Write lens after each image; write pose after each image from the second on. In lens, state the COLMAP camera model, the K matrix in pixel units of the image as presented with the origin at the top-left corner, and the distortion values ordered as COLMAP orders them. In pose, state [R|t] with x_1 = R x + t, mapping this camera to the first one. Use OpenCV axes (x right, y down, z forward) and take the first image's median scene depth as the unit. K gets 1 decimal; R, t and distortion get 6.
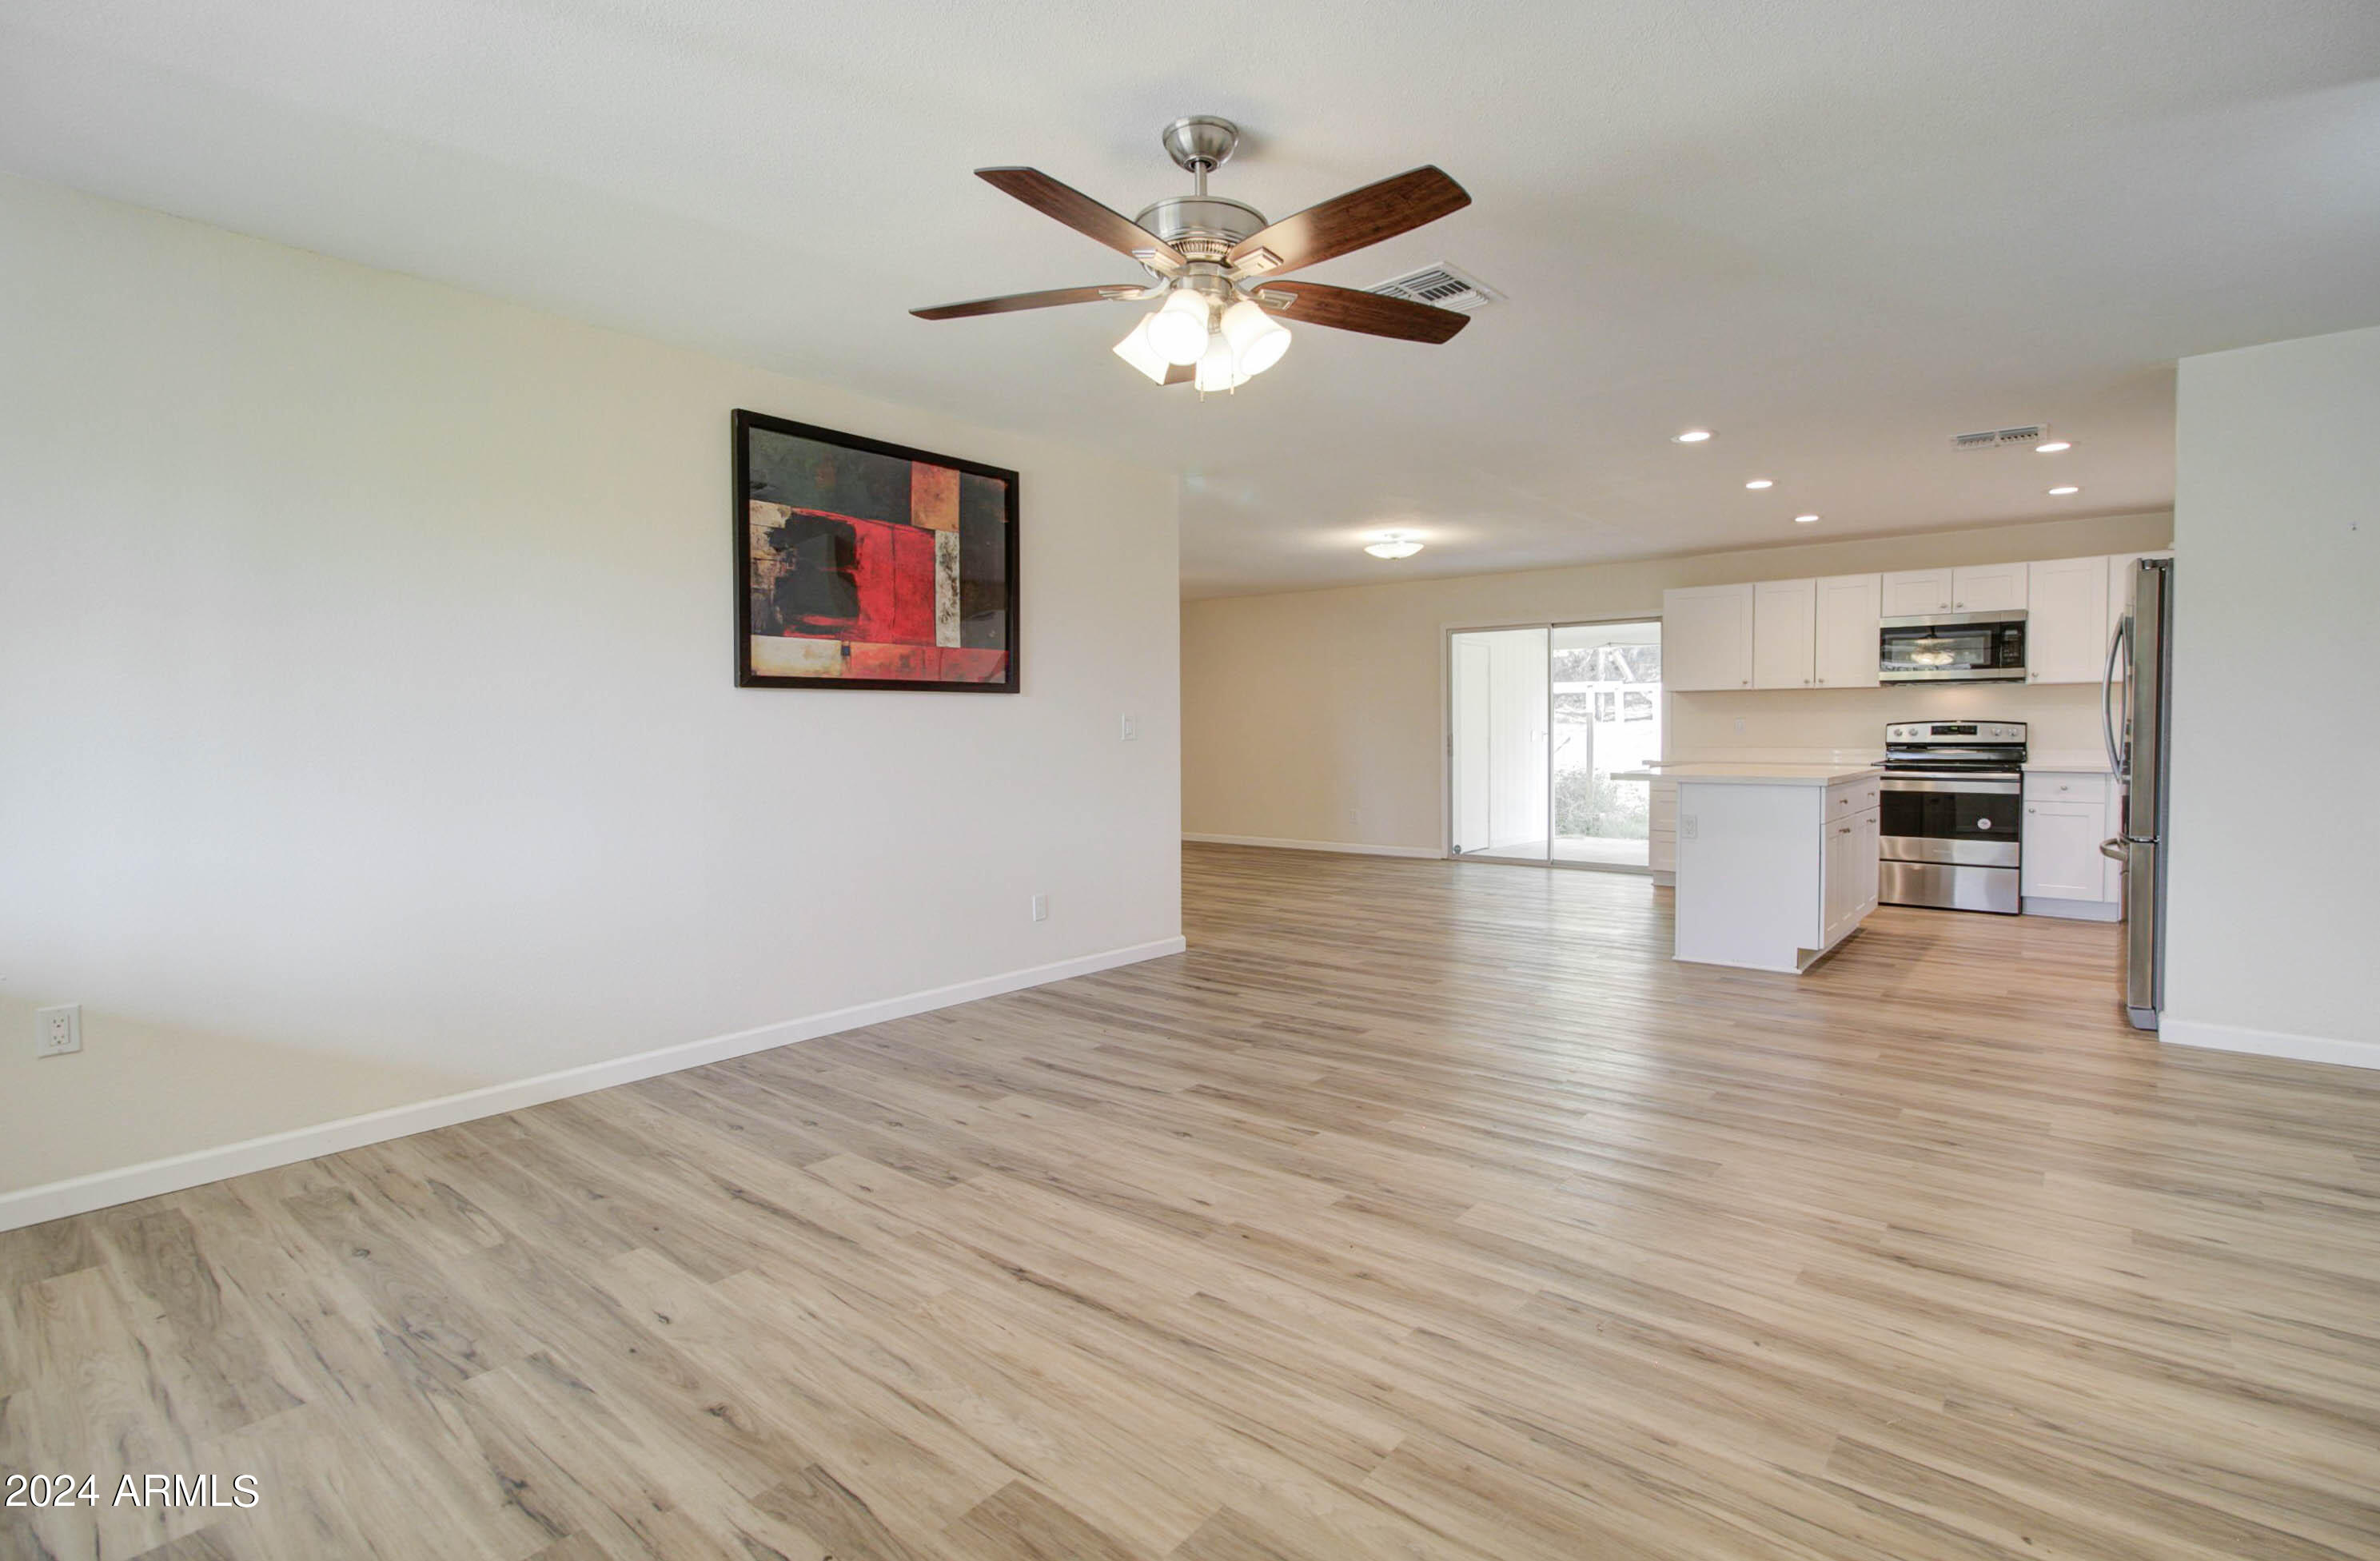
lens RADIAL K [[1099.4, 0, 1162.8], [0, 1099.4, 757.3], [0, 0, 1]] dist [-0.011192, 0.003644]
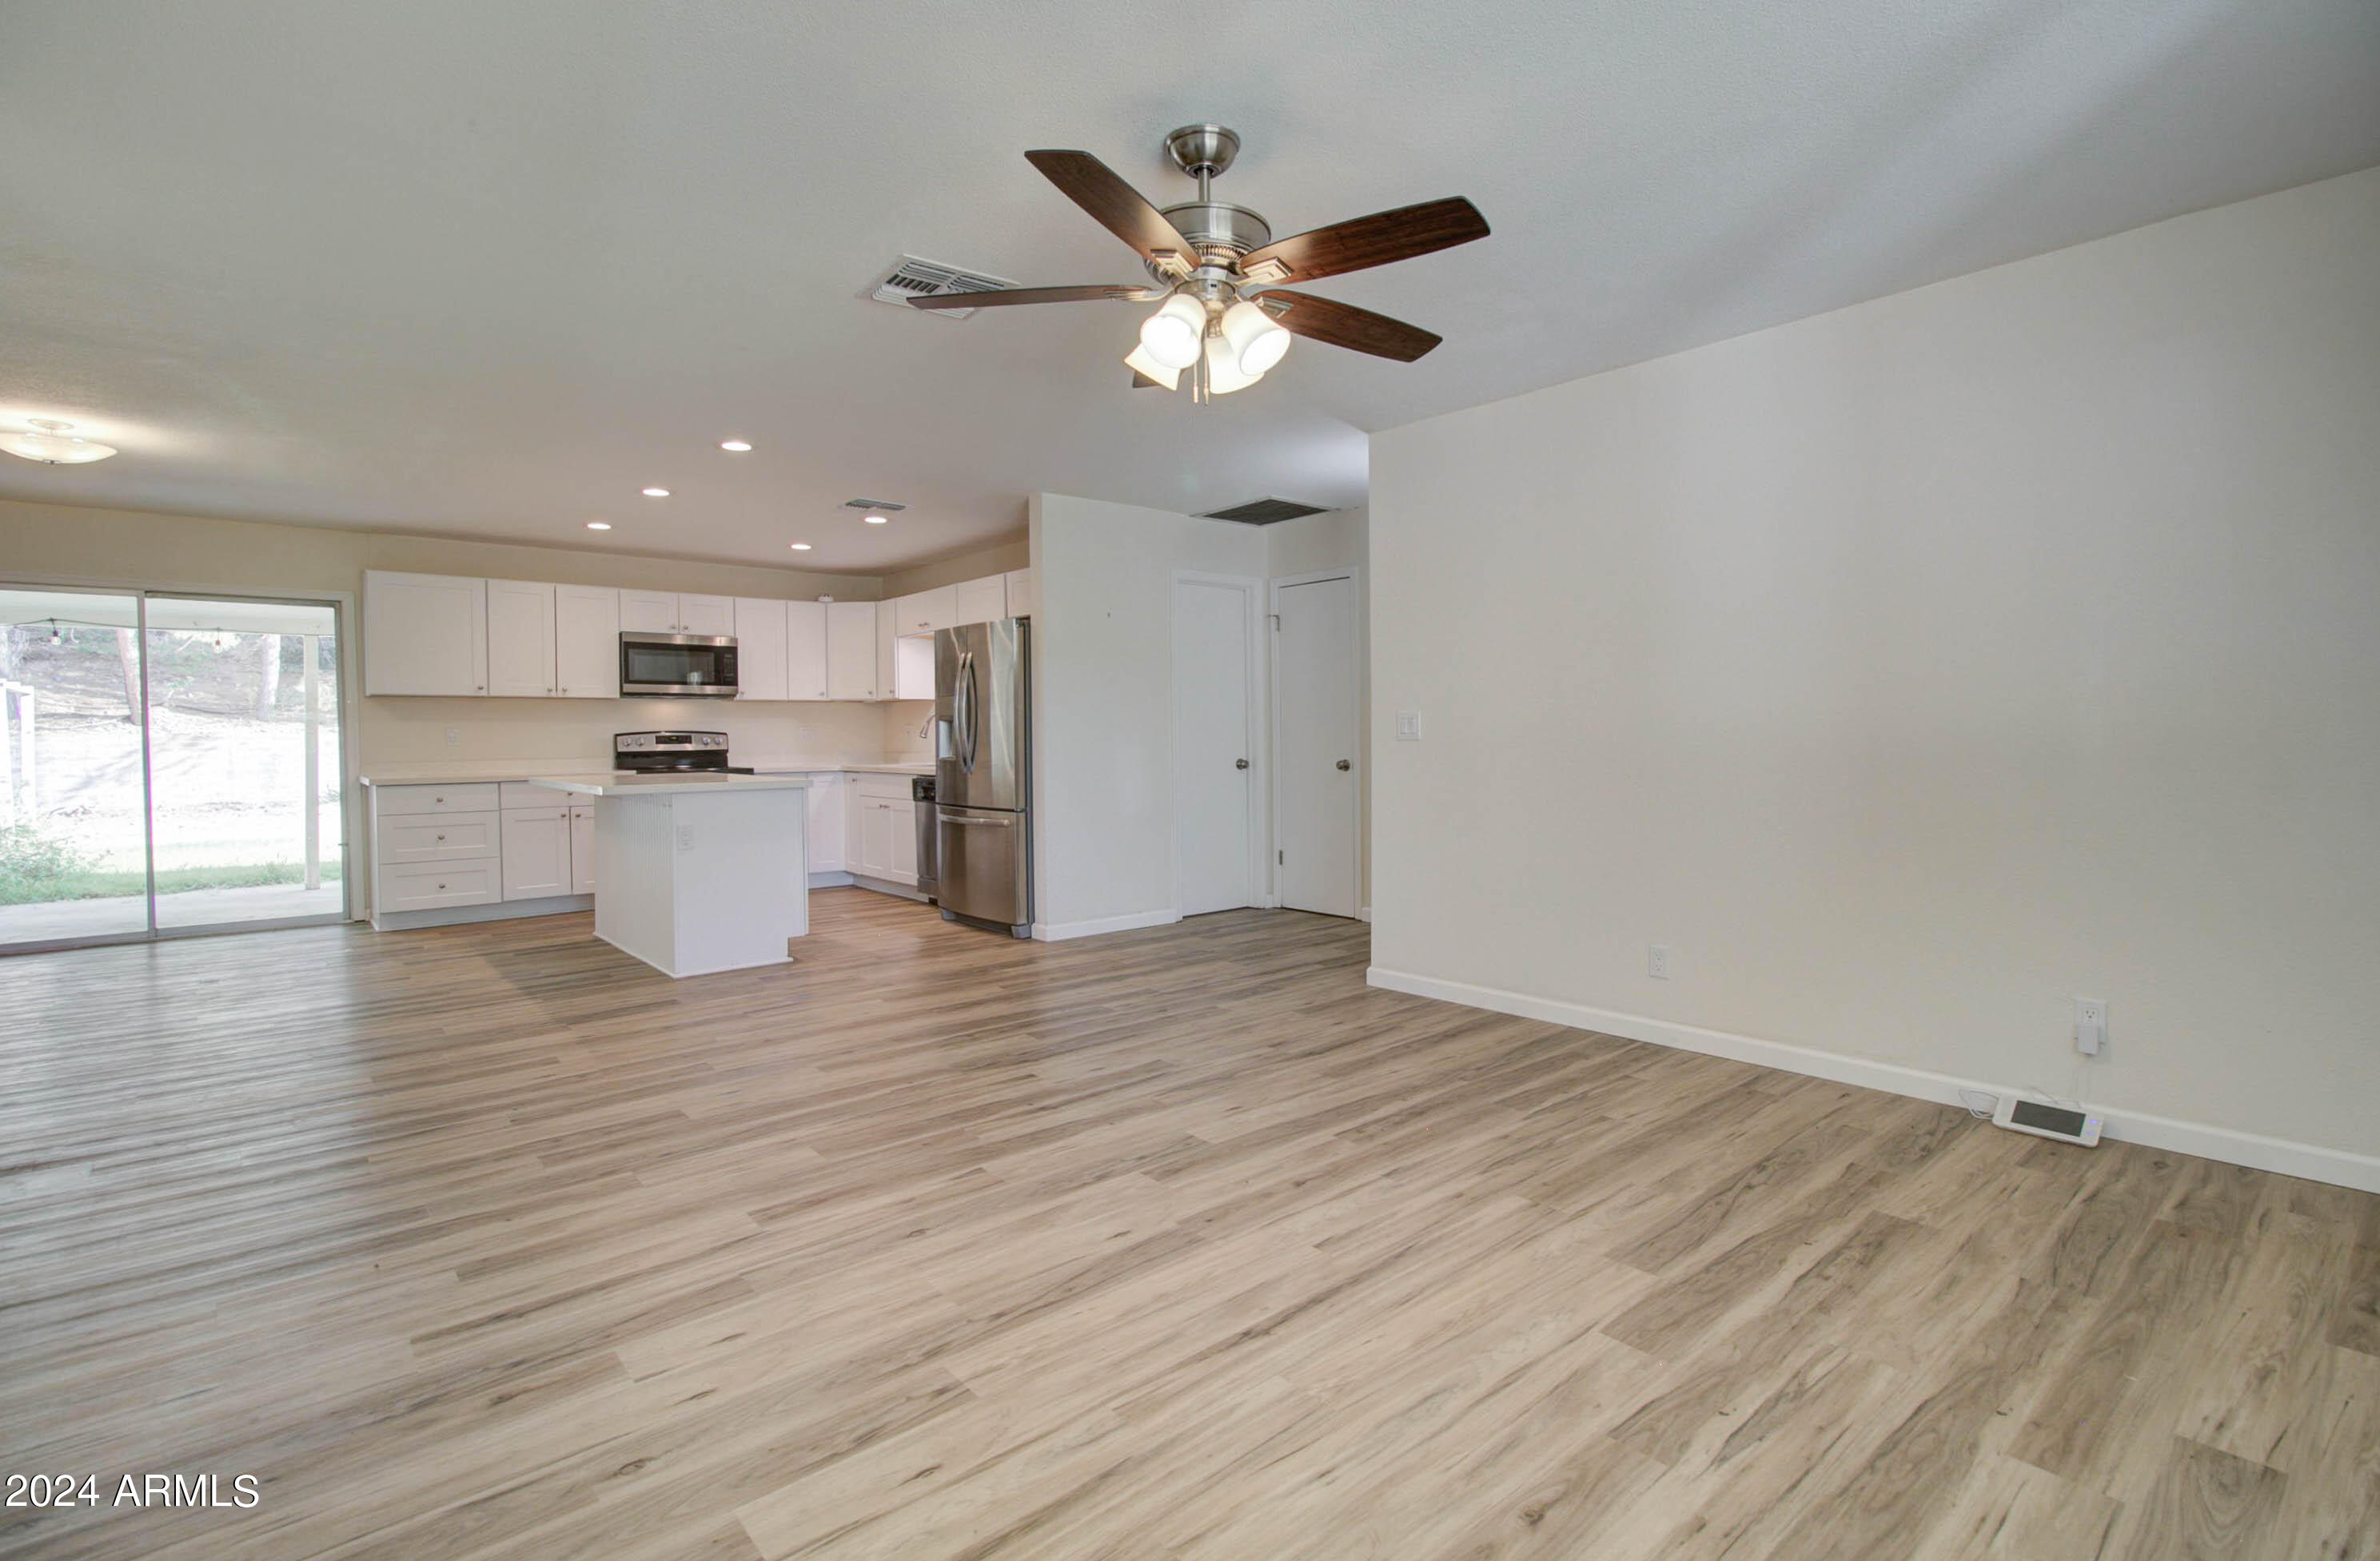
lens RADIAL K [[1174.1, 0, 1218.2], [0, 1174.1, 728.5], [0, 0, 1]] dist [-0.016586, 0.001096]
pose [[0.128680, 0.009731, 0.991638, -0.740438], [0.032919, 0.999359, -0.014078, -0.003939], [-0.991140, 0.034455, 0.128277, 0.613075]]
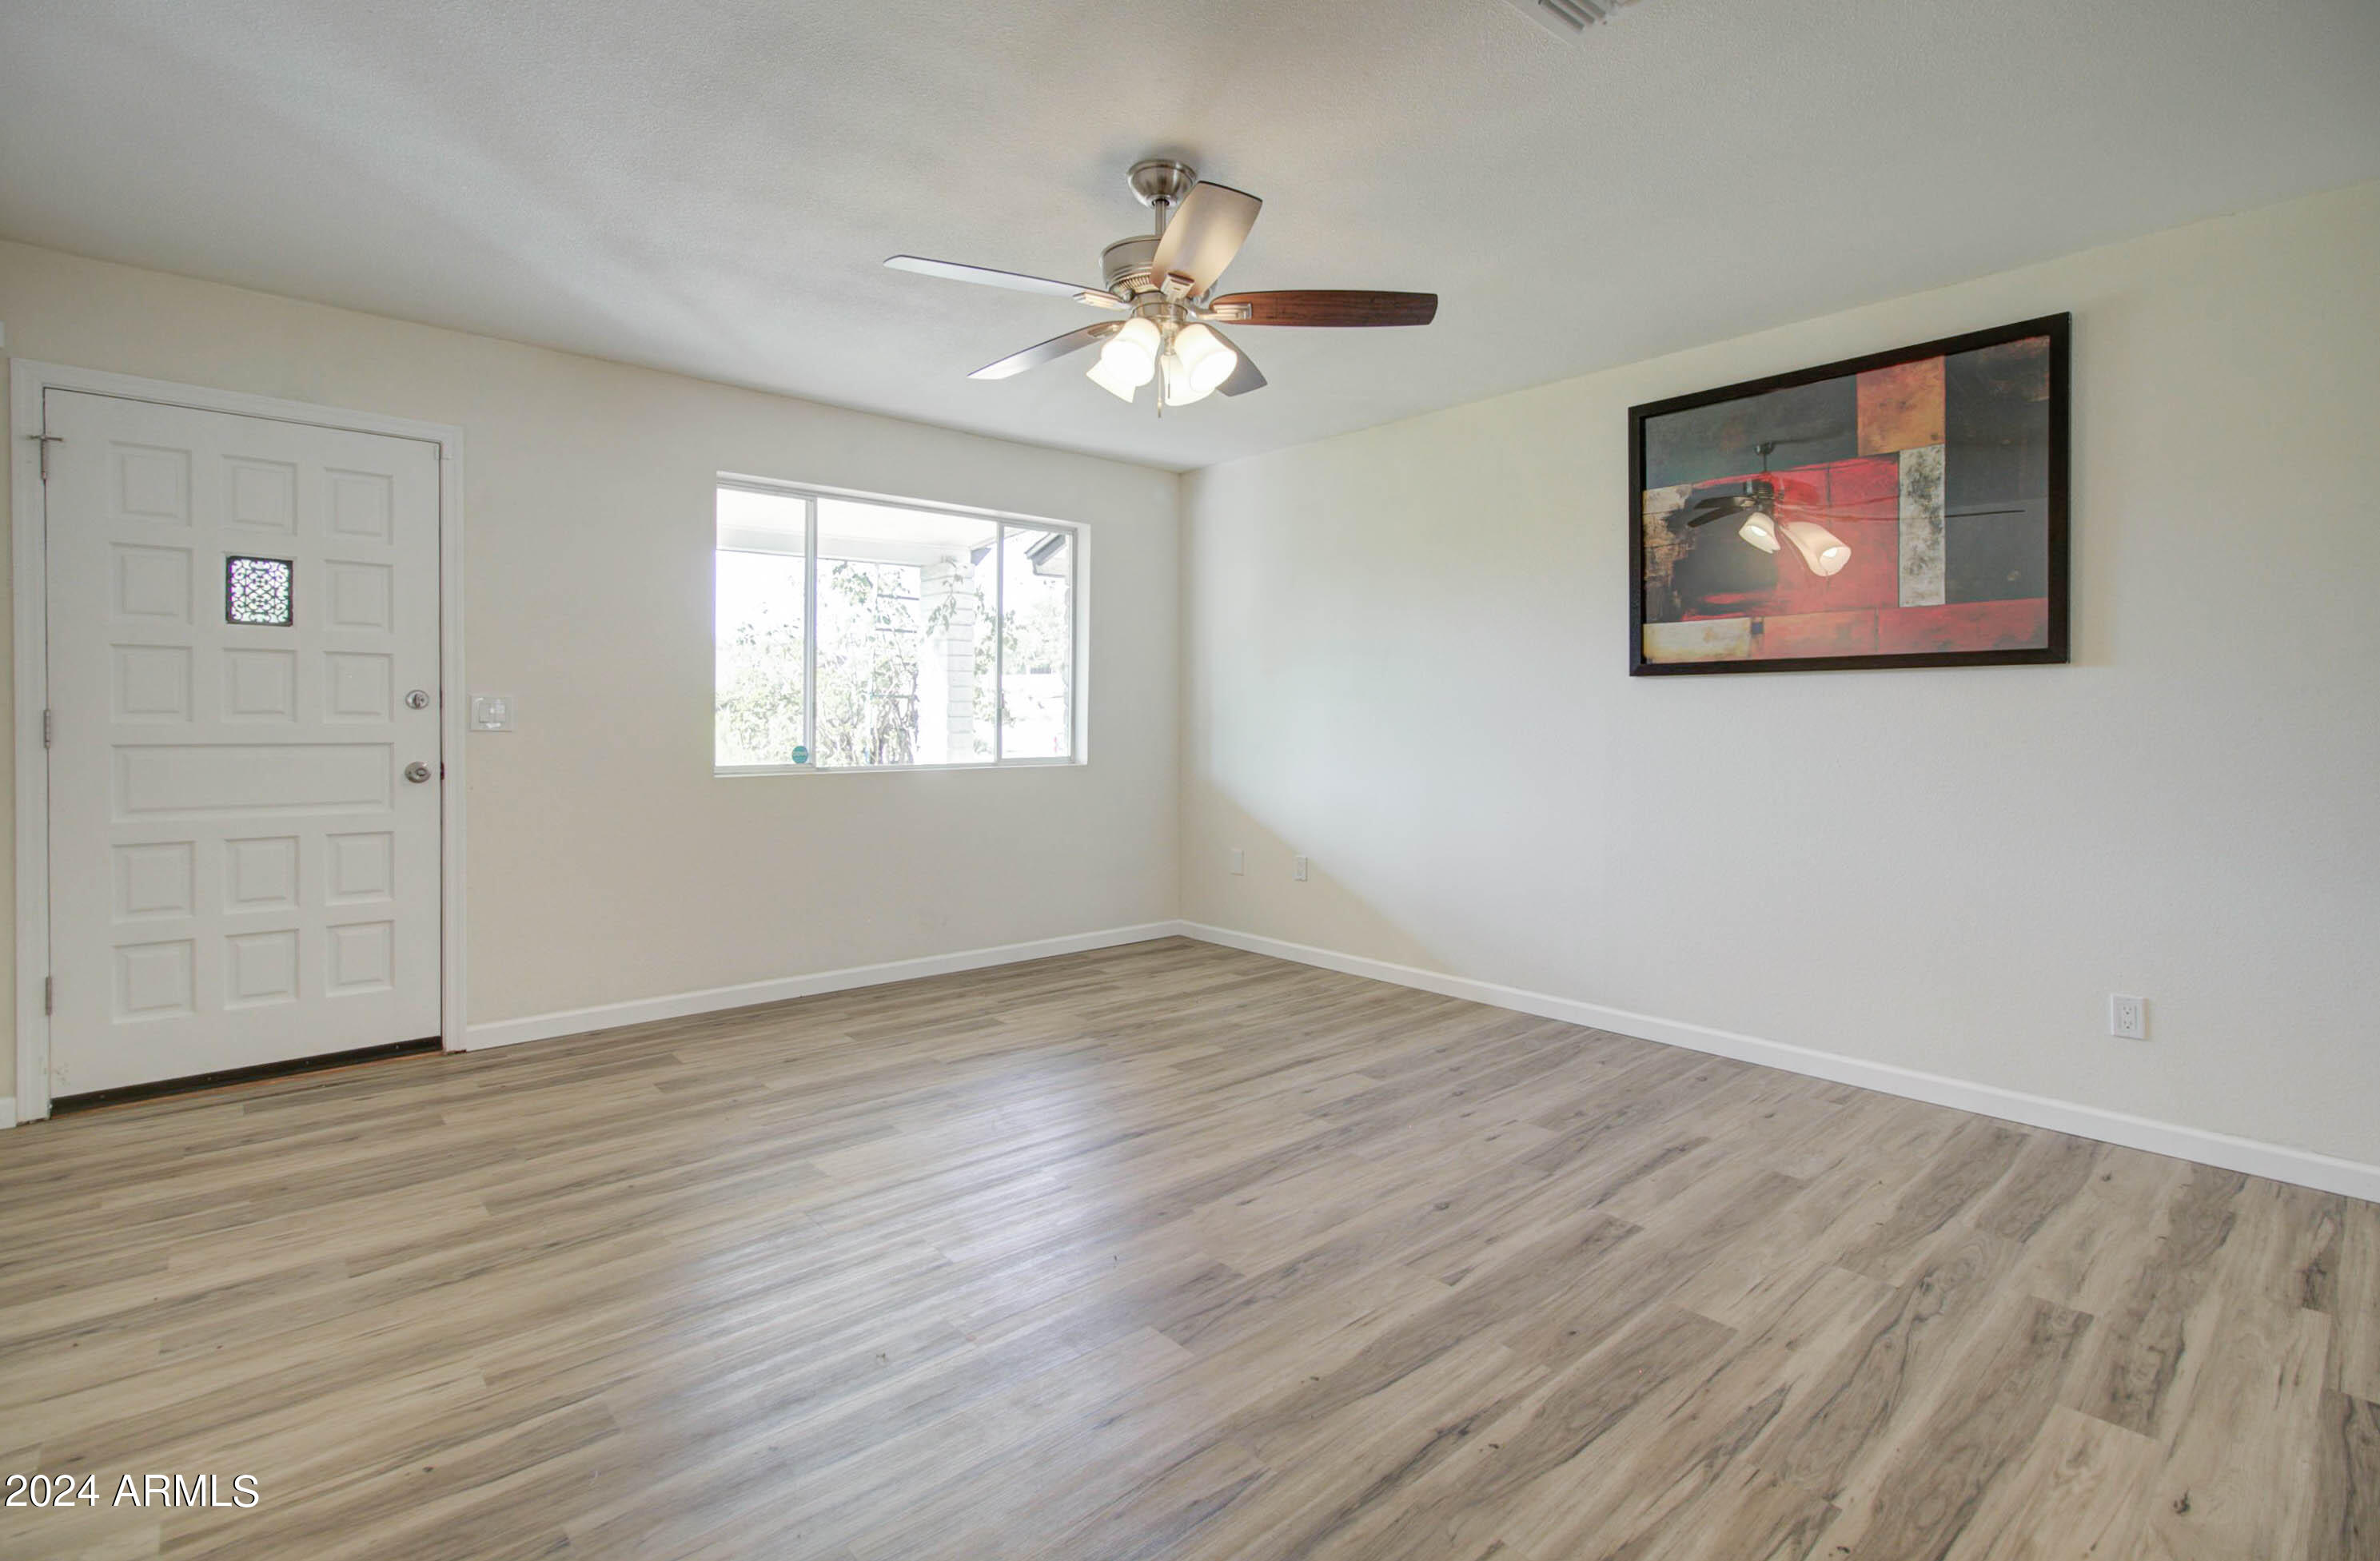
lens RADIAL K [[1099.4, 0, 1205.5], [0, 1099.4, 728.1], [0, 0, 1]] dist [-0.011192, 0.003644]
pose [[-0.116715, 0.015672, -0.993042, 0.795154], [-0.025889, 0.999488, 0.018816, -0.028170], [0.992828, 0.027905, -0.116250, 0.841621]]
